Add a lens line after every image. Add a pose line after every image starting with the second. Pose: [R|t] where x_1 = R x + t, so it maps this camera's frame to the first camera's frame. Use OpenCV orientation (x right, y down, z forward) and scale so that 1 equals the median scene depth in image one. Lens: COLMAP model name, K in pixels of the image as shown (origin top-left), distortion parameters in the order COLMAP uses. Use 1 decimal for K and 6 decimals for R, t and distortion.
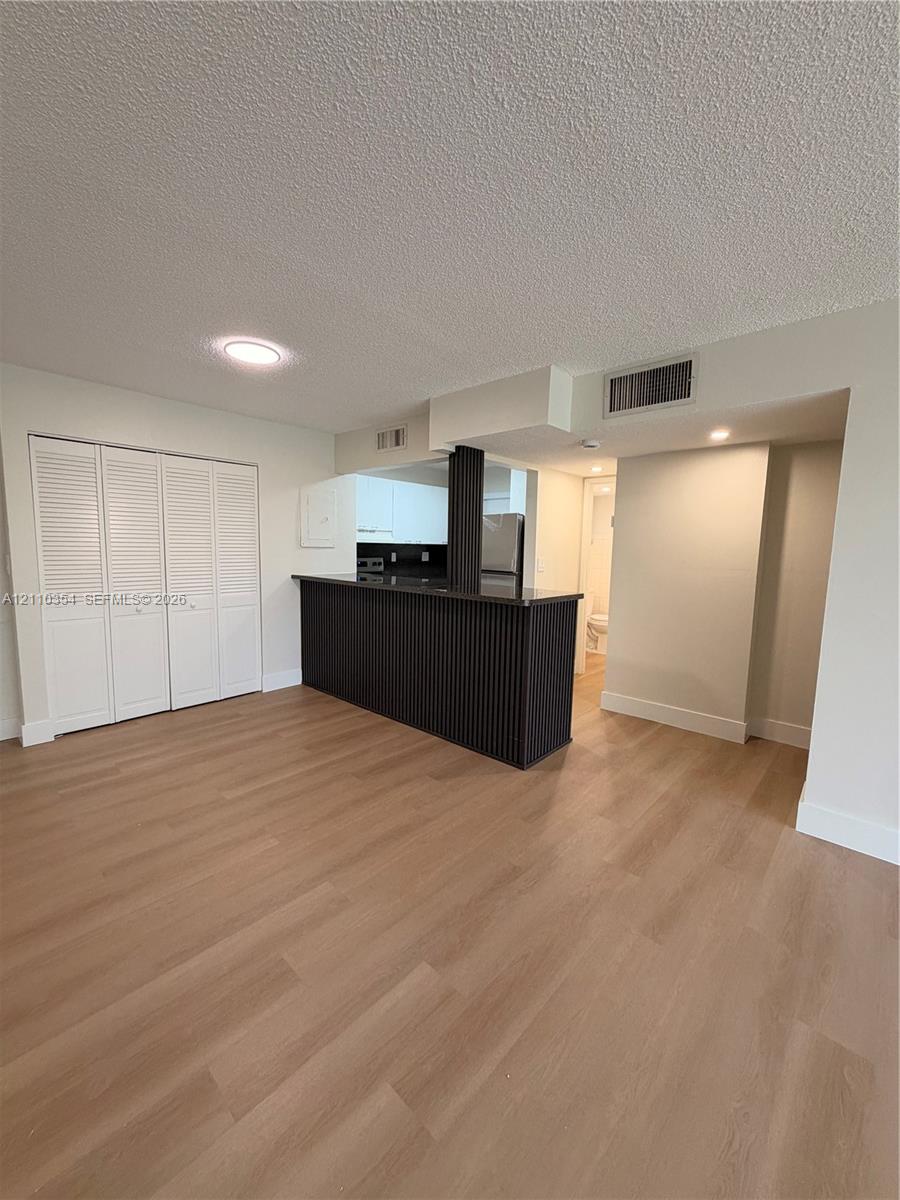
lens RADIAL K [[476.7, 0, 450.0], [0, 476.7, 600.0], [0, 0, 1]] dist [-0.000878, -0.000092]
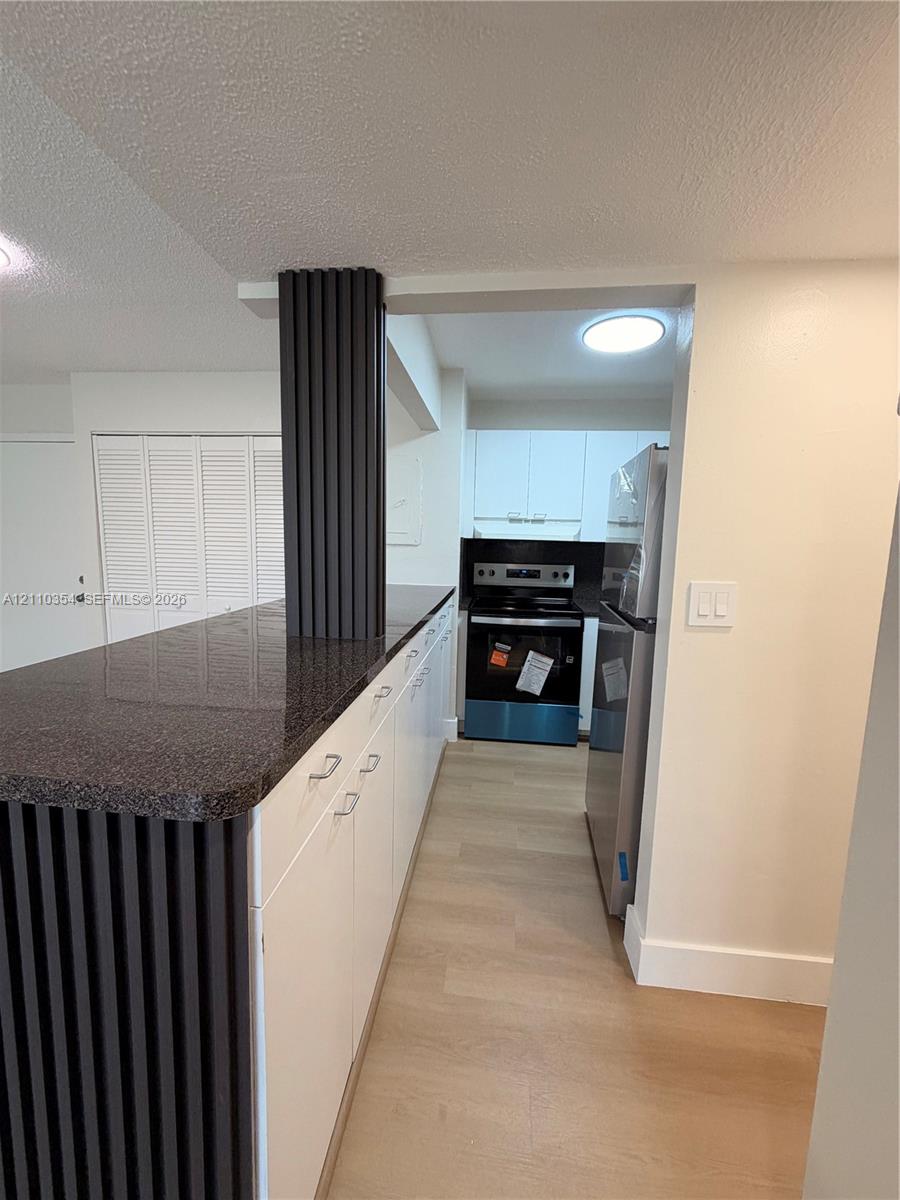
lens RADIAL K [[476.7, 0, 450.0], [0, 476.7, 600.0], [0, 0, 1]] dist [-0.000878, -0.000092]
pose [[0.595372, 0.098453, -0.797395, 0.257681], [-0.105490, 0.993451, 0.043896, -0.056887], [0.796495, 0.057983, 0.601858, 0.529824]]
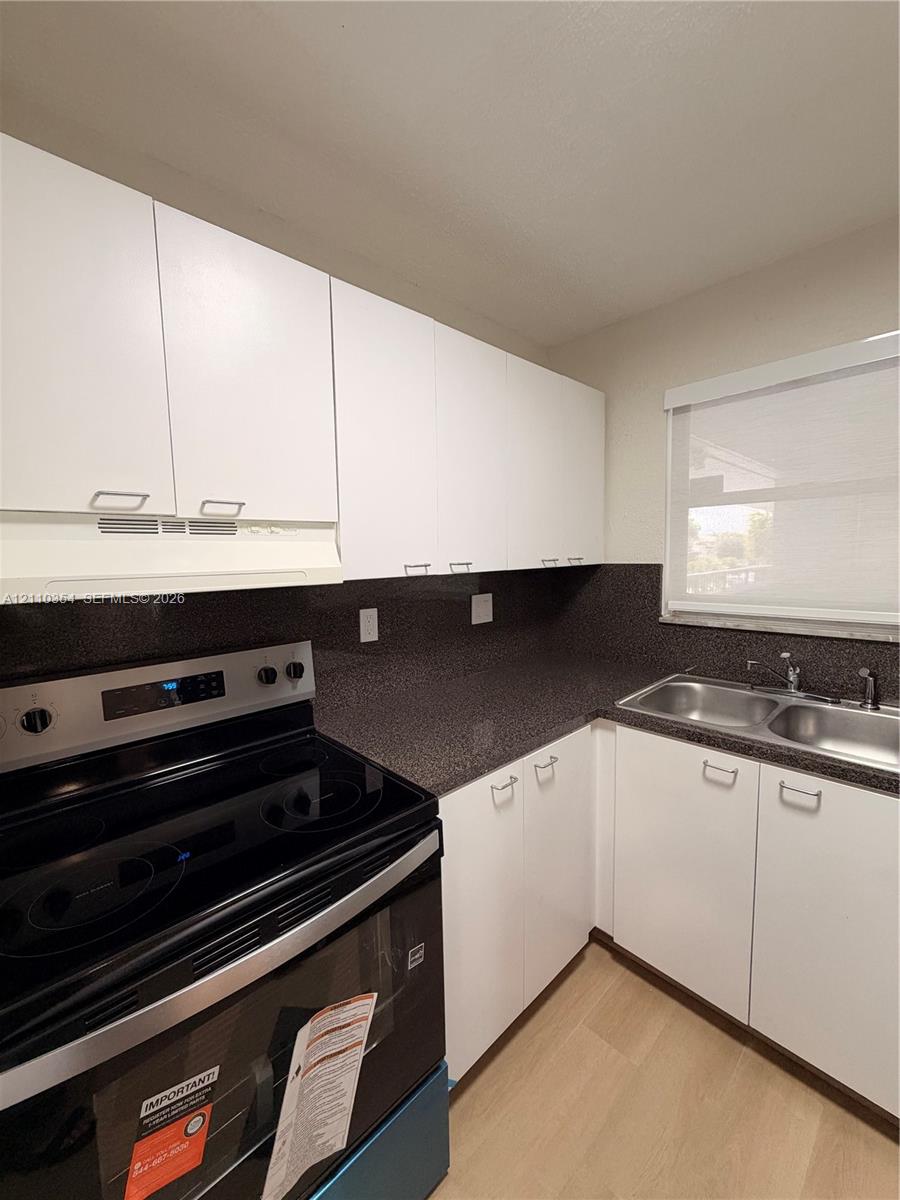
lens RADIAL K [[476.7, 0, 450.0], [0, 476.7, 600.0], [0, 0, 1]] dist [-0.000878, -0.000092]
pose [[0.996631, -0.028306, -0.076982, -0.055815], [0.027124, 0.999498, -0.016357, -0.106238], [0.077406, 0.014214, 0.996898, 0.793757]]
